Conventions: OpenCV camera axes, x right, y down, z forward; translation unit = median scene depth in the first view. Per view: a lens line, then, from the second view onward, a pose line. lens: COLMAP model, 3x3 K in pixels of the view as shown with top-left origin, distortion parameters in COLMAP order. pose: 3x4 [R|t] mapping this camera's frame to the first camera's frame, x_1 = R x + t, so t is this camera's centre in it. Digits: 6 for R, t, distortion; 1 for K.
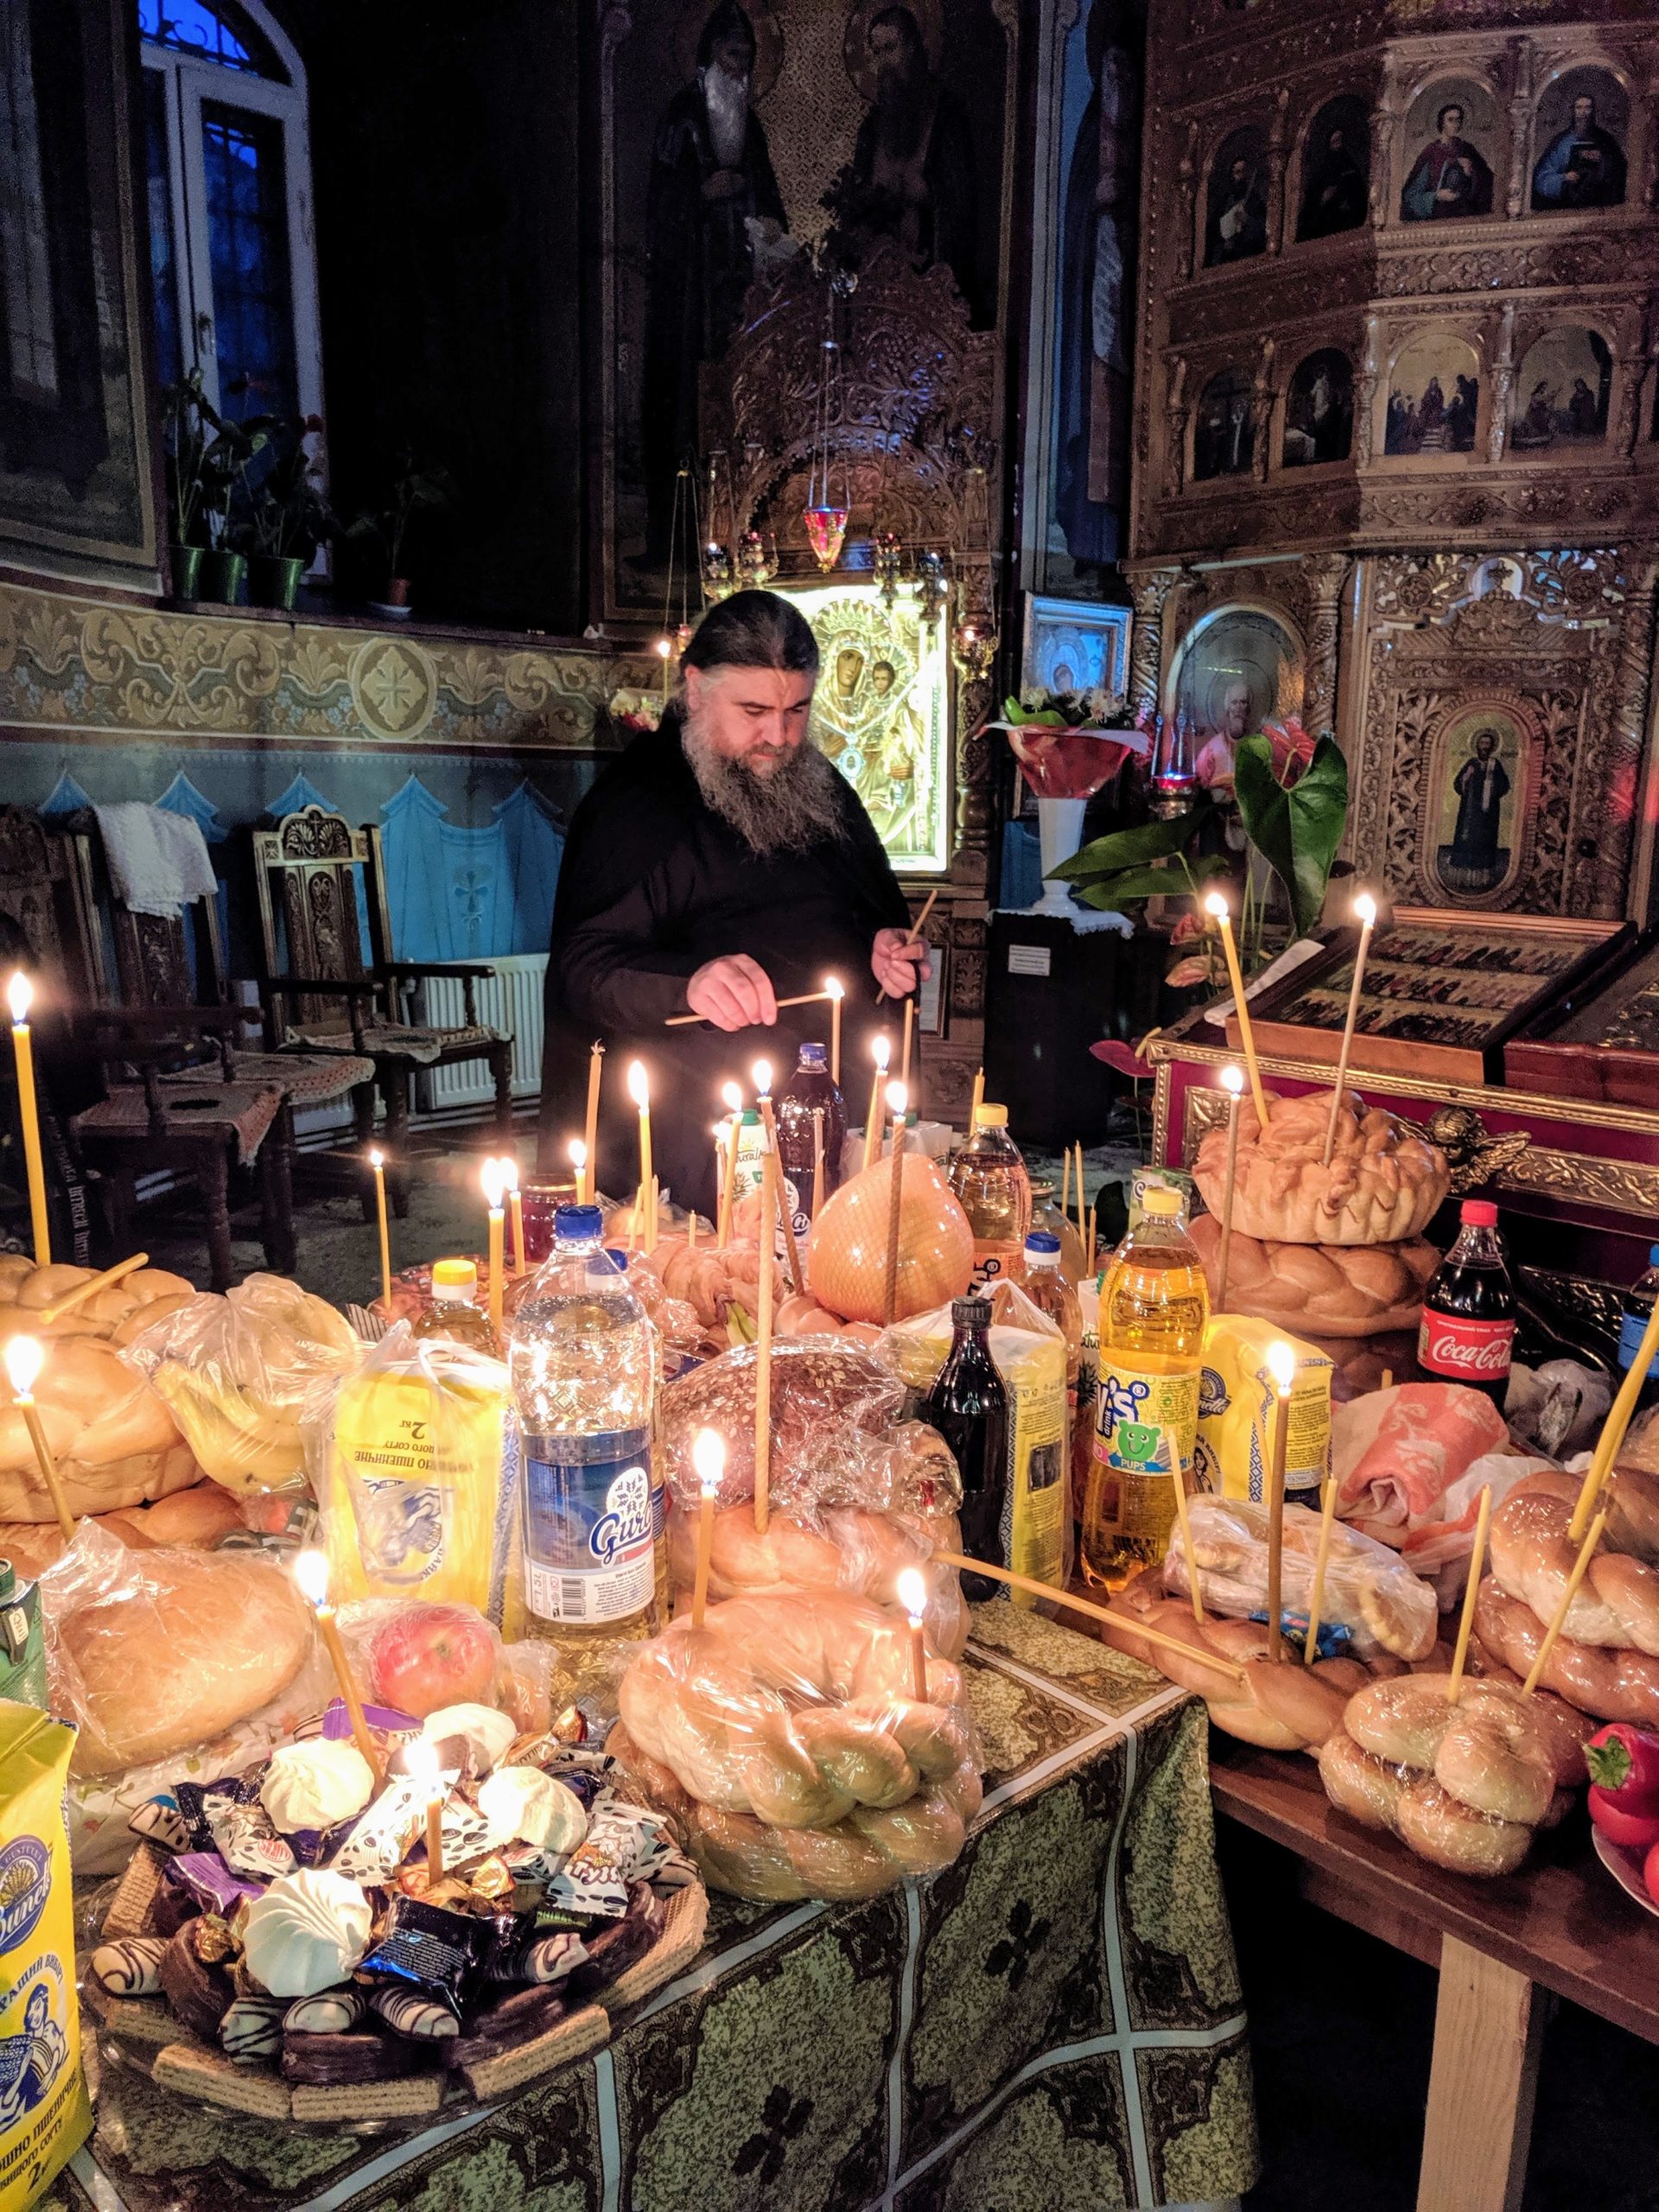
lens RADIAL K [[1708.9, 0, 844.5], [0, 1708.9, 1125.4], [0, 0, 1]] dist [0.022401, -0.010187]
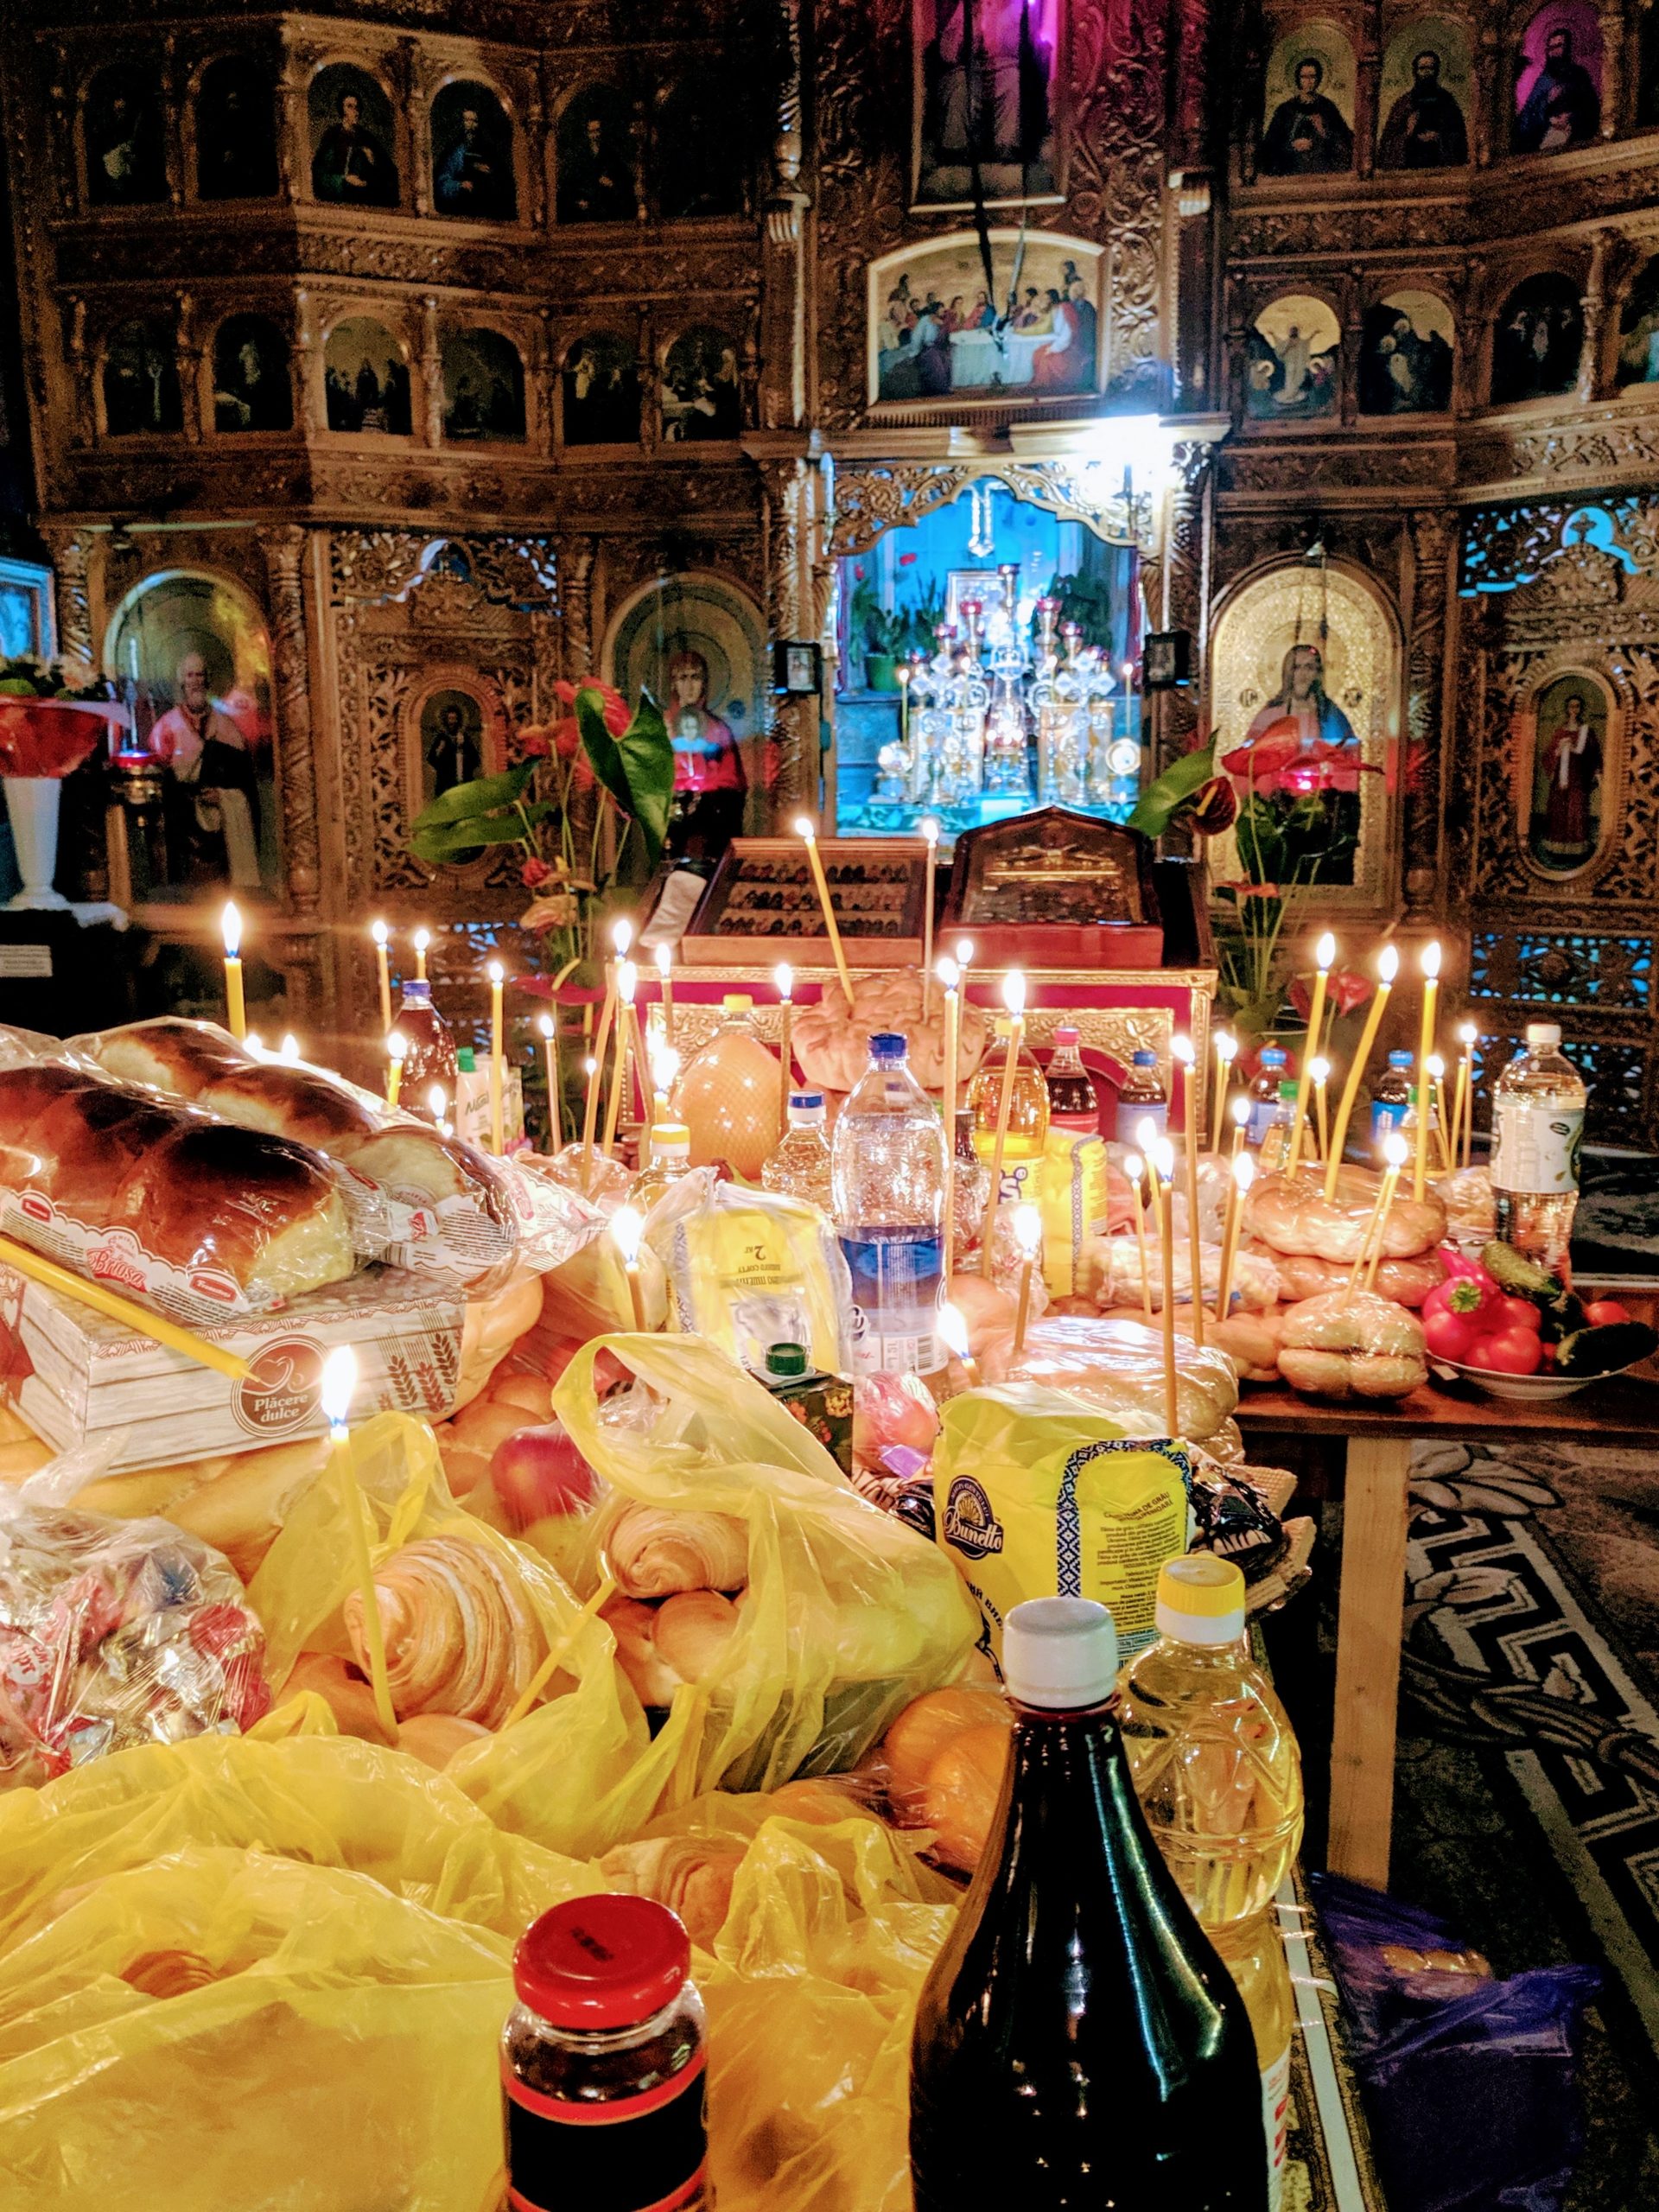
lens RADIAL K [[1828.5, 0, 824.4], [0, 1828.5, 1135.8], [0, 0, 1]] dist [0.007003, 0.021548]
pose [[0.769274, -0.139093, 0.623595, -0.191764], [0.142218, 0.988807, 0.045112, 0.010496], [-0.622890, 0.053983, 0.780445, 0.005913]]
